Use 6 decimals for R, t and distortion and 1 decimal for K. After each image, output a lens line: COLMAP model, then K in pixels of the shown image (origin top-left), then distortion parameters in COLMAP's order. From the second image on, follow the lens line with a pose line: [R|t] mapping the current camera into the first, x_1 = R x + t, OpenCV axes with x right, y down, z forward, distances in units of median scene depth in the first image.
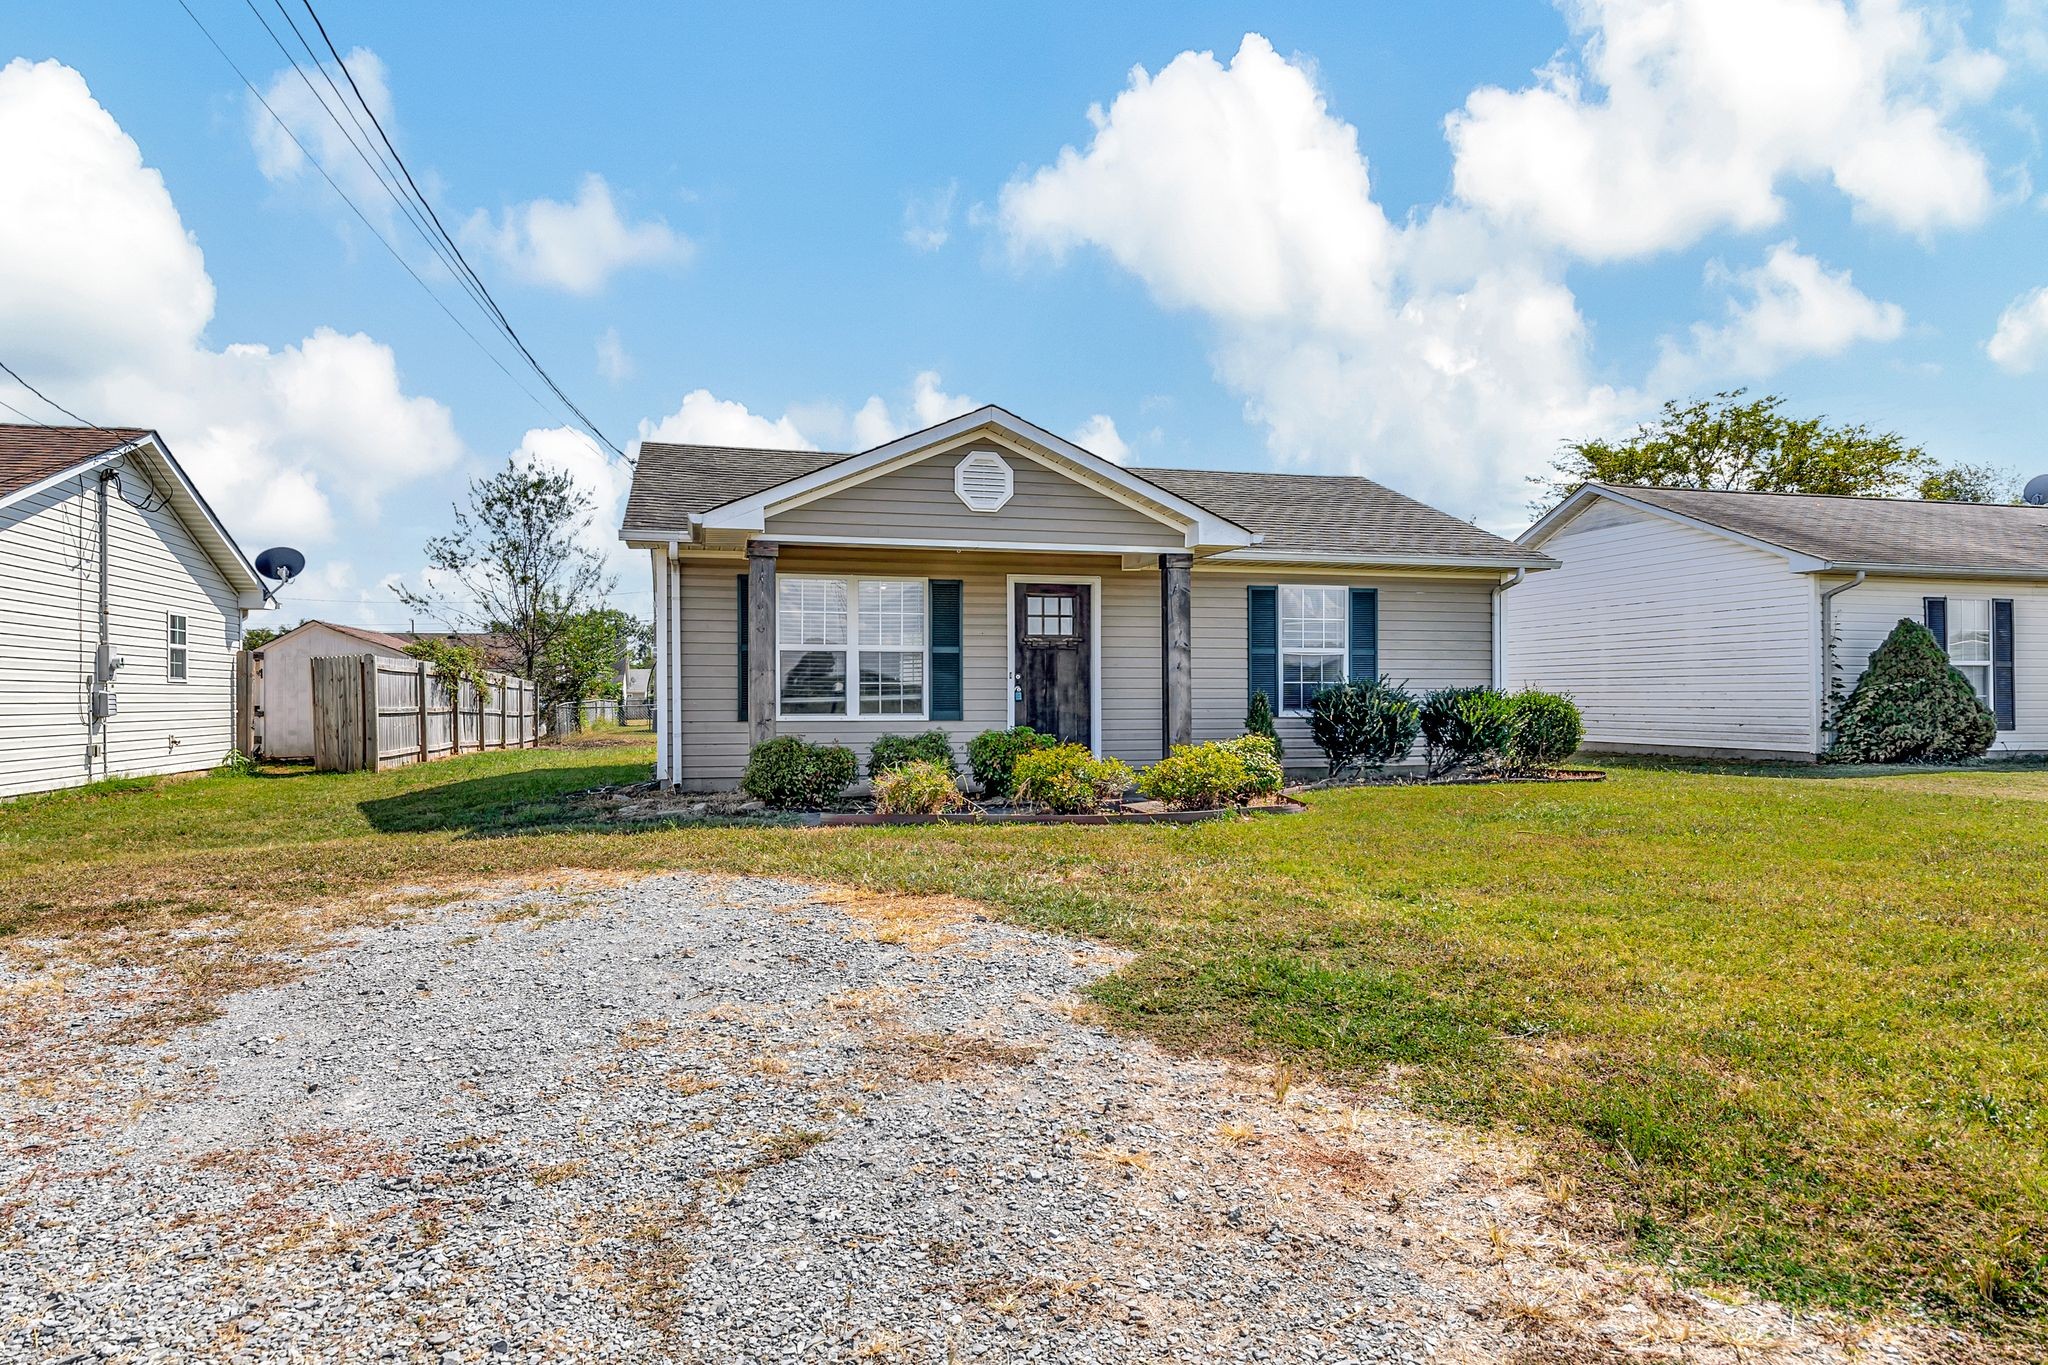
lens RADIAL K [[1179.9, 0, 1007.8], [0, 1179.9, 693.2], [0, 0, 1]] dist [0.006090, 0.001017]
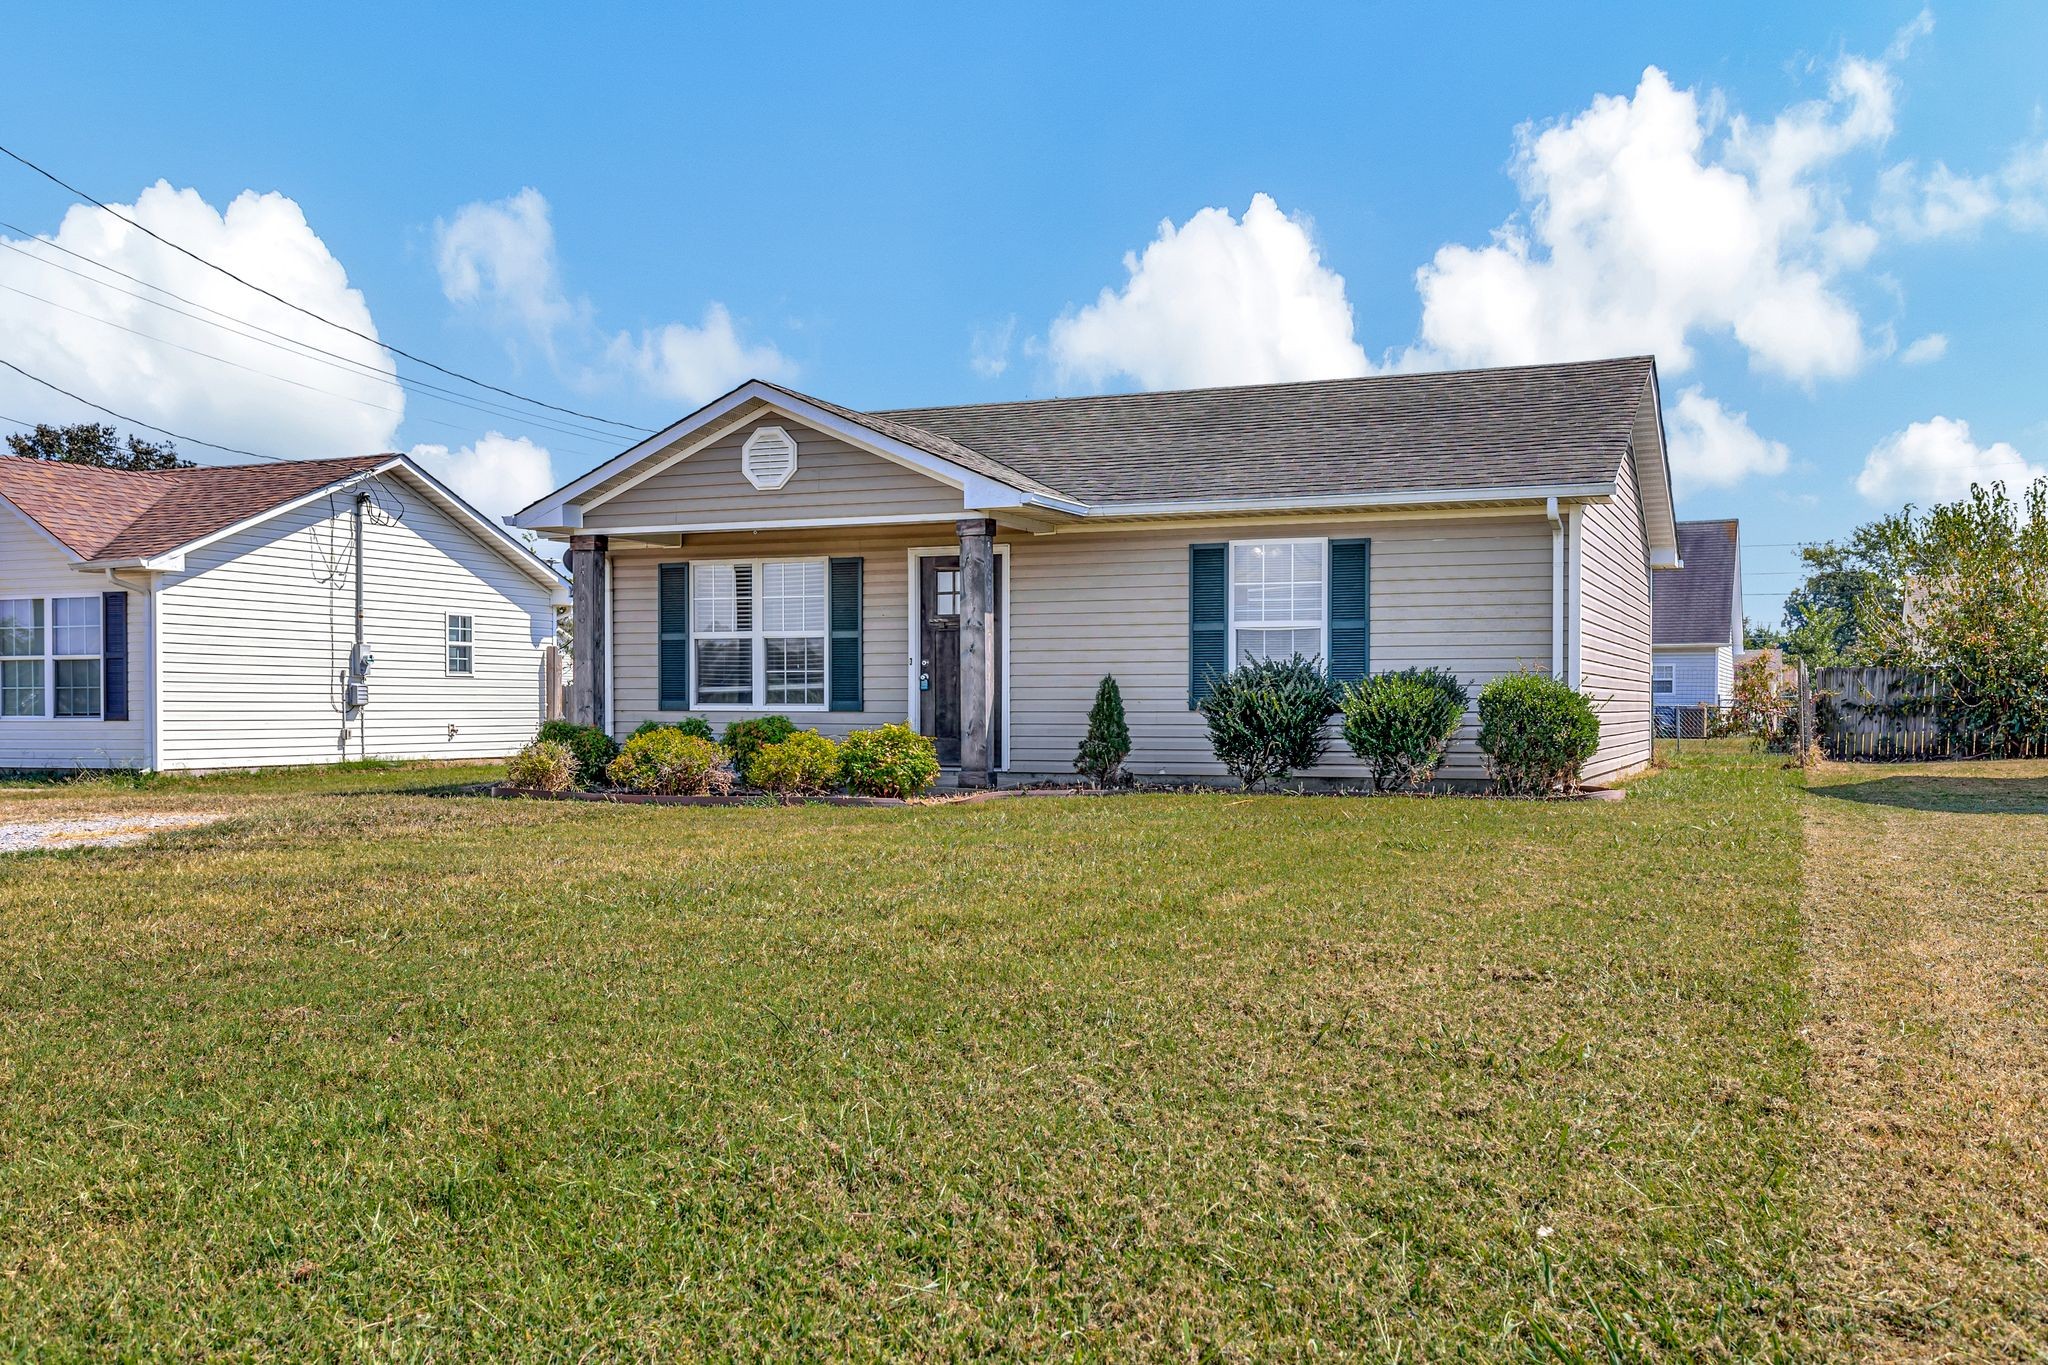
lens RADIAL K [[1840.6, 0, 1051.9], [0, 1840.6, 721.3], [0, 0, 1]] dist [0.015073, 0.001632]
pose [[0.801483, 0.007680, -0.597968, 0.892067], [0.000698, 0.999905, 0.013778, 0.010879], [0.598017, -0.011460, 0.801402, -0.049032]]
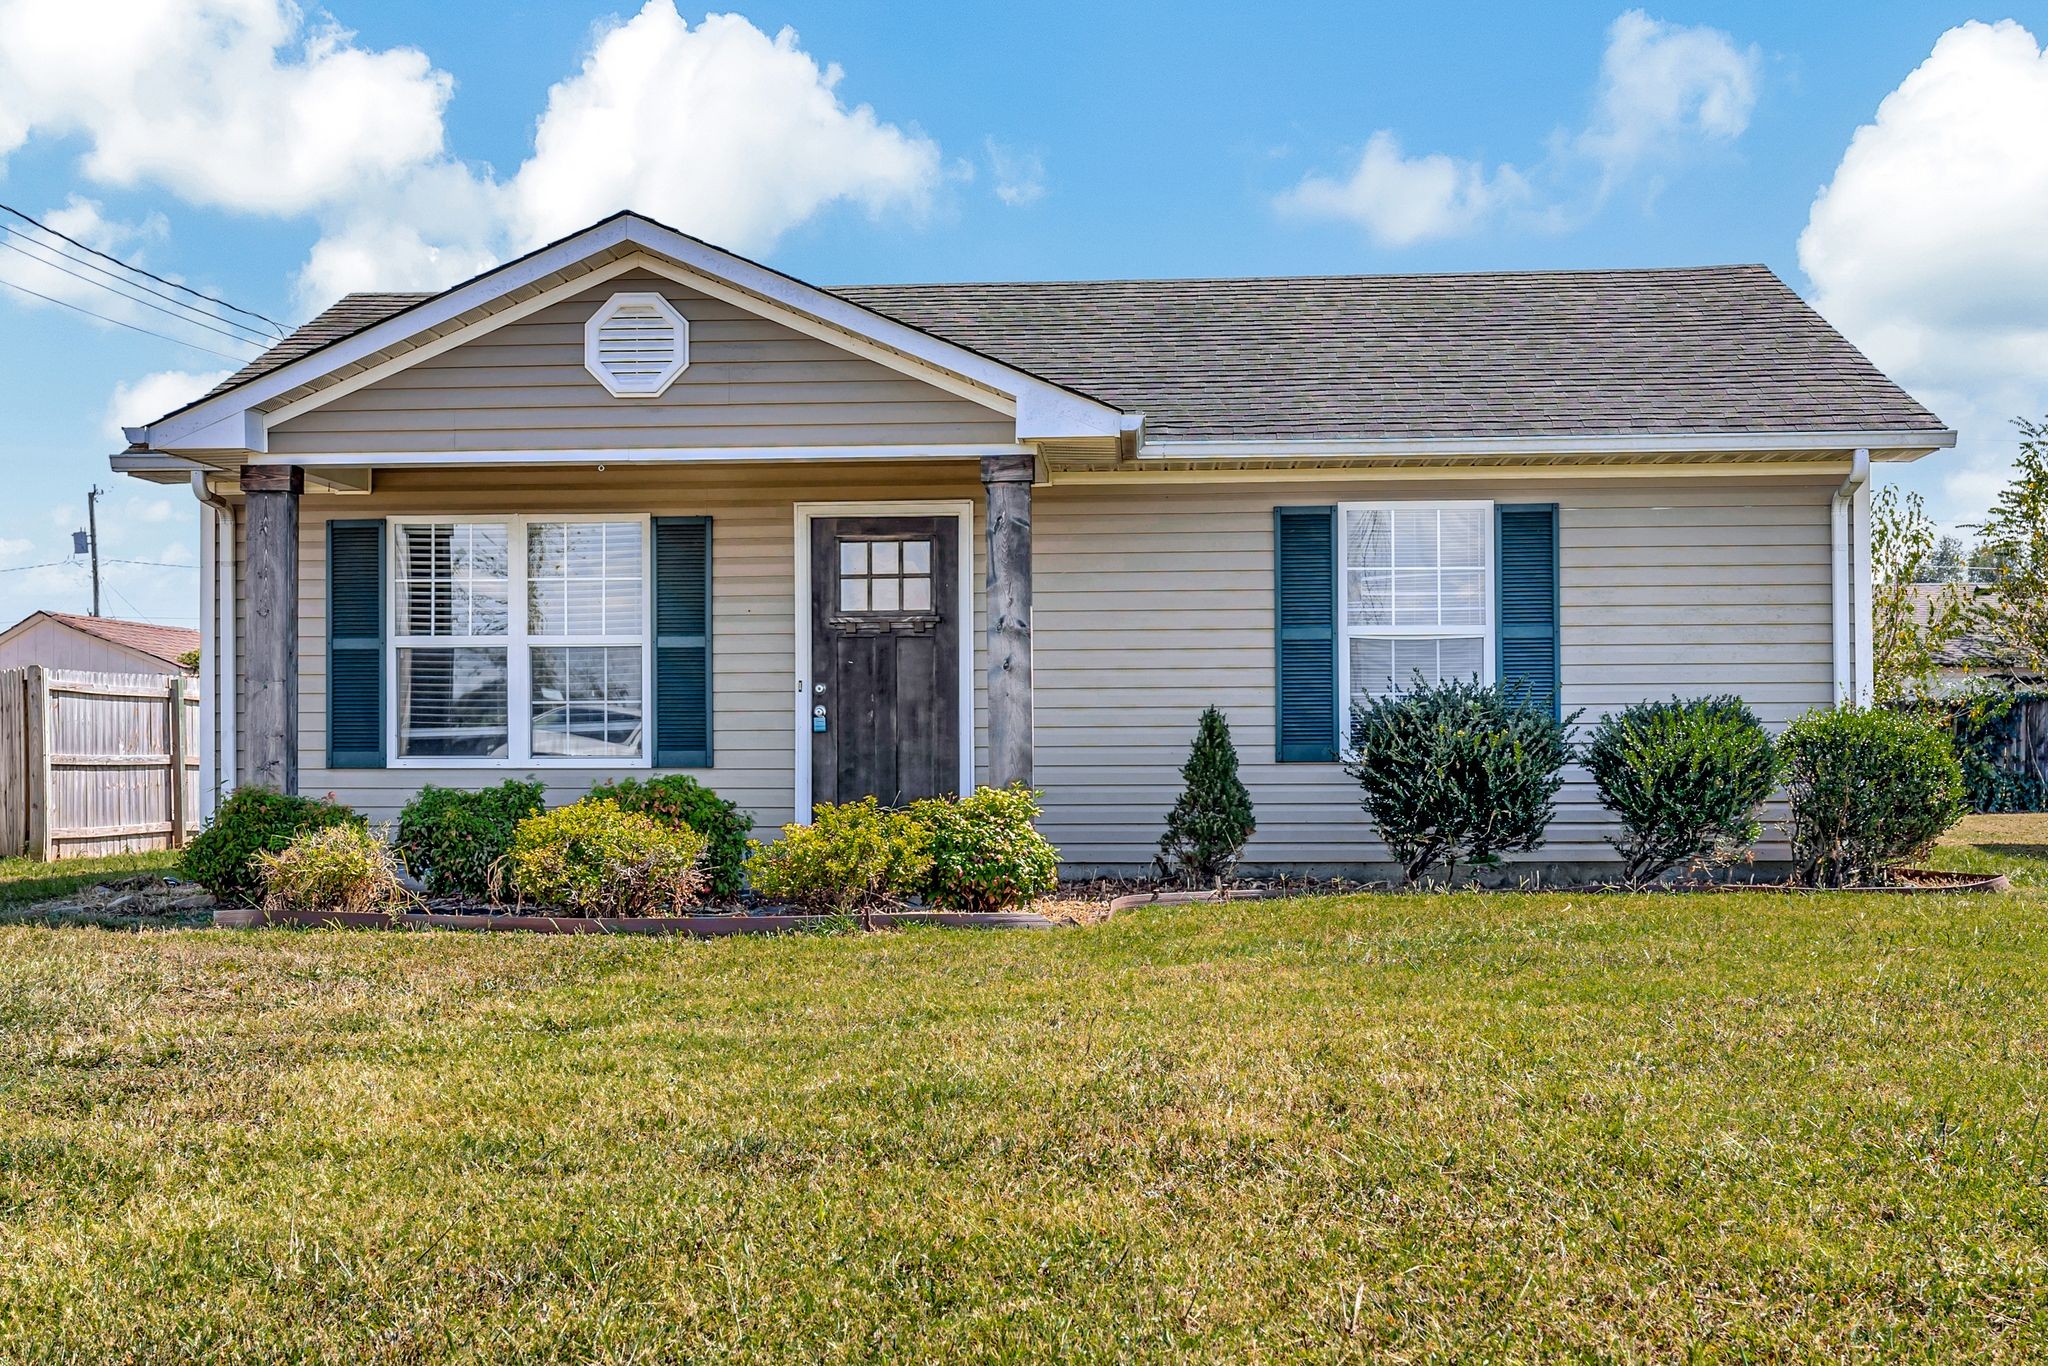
lens RADIAL K [[2486.5, 0, 996.2], [0, 2486.5, 692.1], [0, 0, 1]] dist [0.005879, -0.011090]
pose [[0.948319, -0.010690, -0.317139, 0.443179], [0.004556, 0.999788, -0.020078, 0.011258], [0.317286, 0.017595, 0.948167, -0.067886]]
